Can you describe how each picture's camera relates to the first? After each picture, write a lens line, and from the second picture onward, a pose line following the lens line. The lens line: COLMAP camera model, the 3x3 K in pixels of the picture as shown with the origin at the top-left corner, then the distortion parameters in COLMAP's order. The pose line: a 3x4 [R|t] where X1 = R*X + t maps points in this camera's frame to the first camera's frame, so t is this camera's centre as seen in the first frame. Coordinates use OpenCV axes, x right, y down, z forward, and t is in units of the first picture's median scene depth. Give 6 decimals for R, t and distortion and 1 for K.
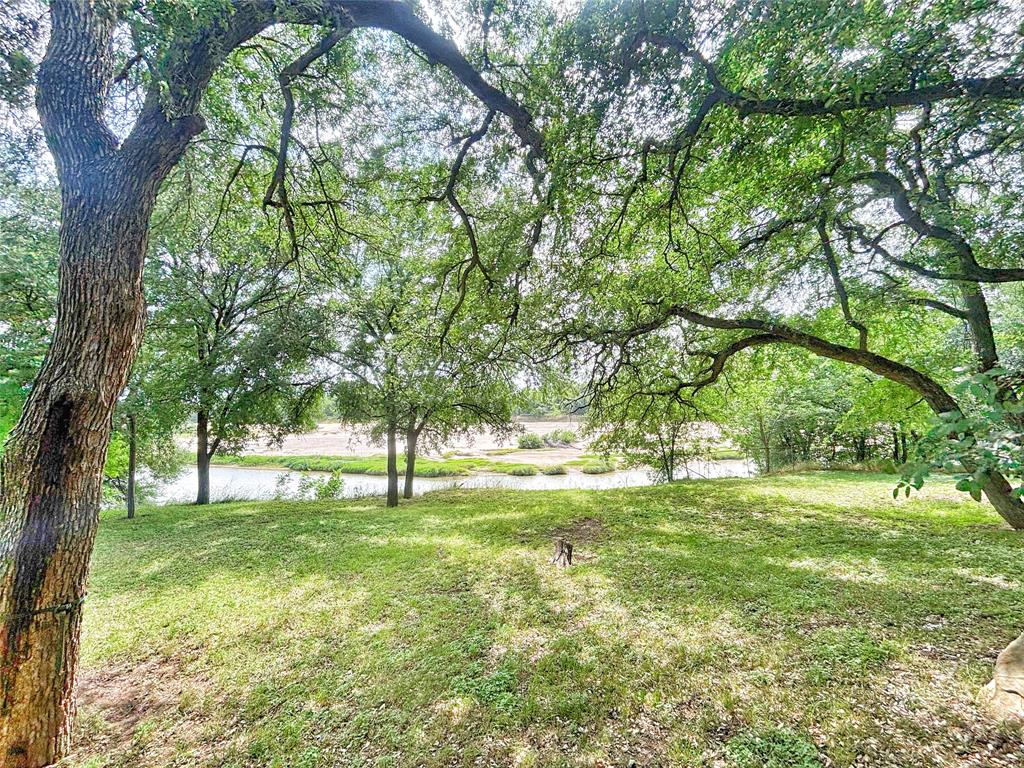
lens RADIAL K [[414.0, 0, 509.2], [0, 414.0, 383.5], [0, 0, 1]] dist [-0.000638, 0.000497]
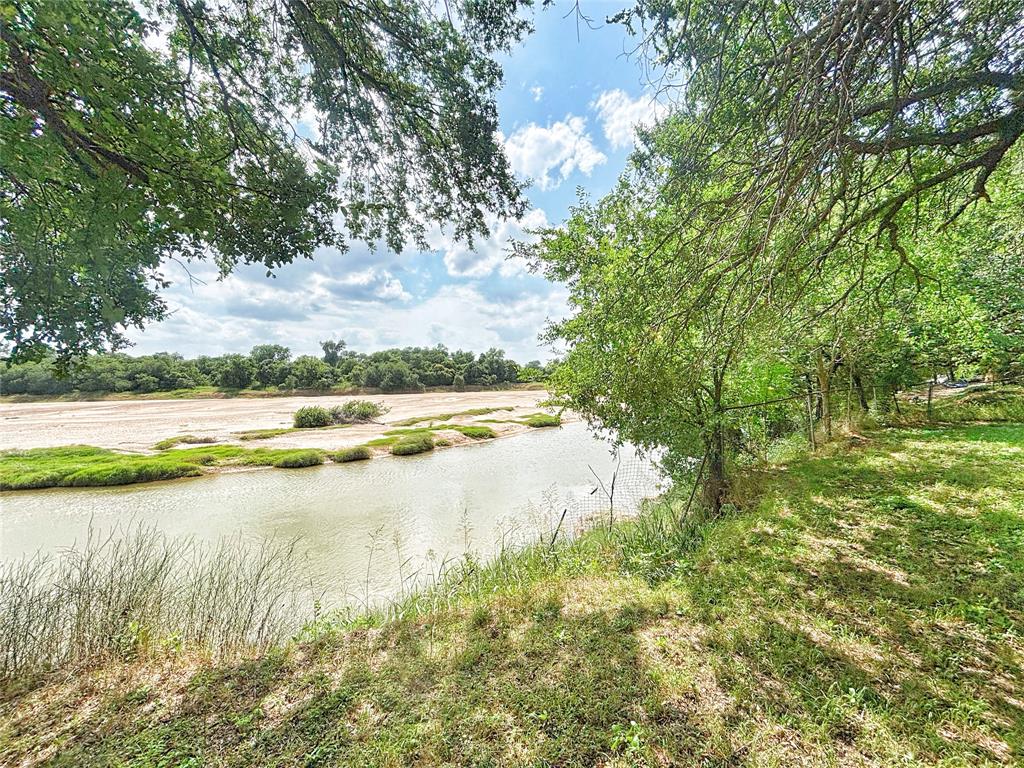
lens RADIAL K [[414.0, 0, 509.2], [0, 414.0, 383.5], [0, 0, 1]] dist [-0.000638, 0.000497]
pose [[0.878369, -0.001568, 0.477980, 0.008282], [-0.024977, 0.998478, 0.049176, 0.043073], [-0.477330, -0.055133, 0.876993, 0.237392]]
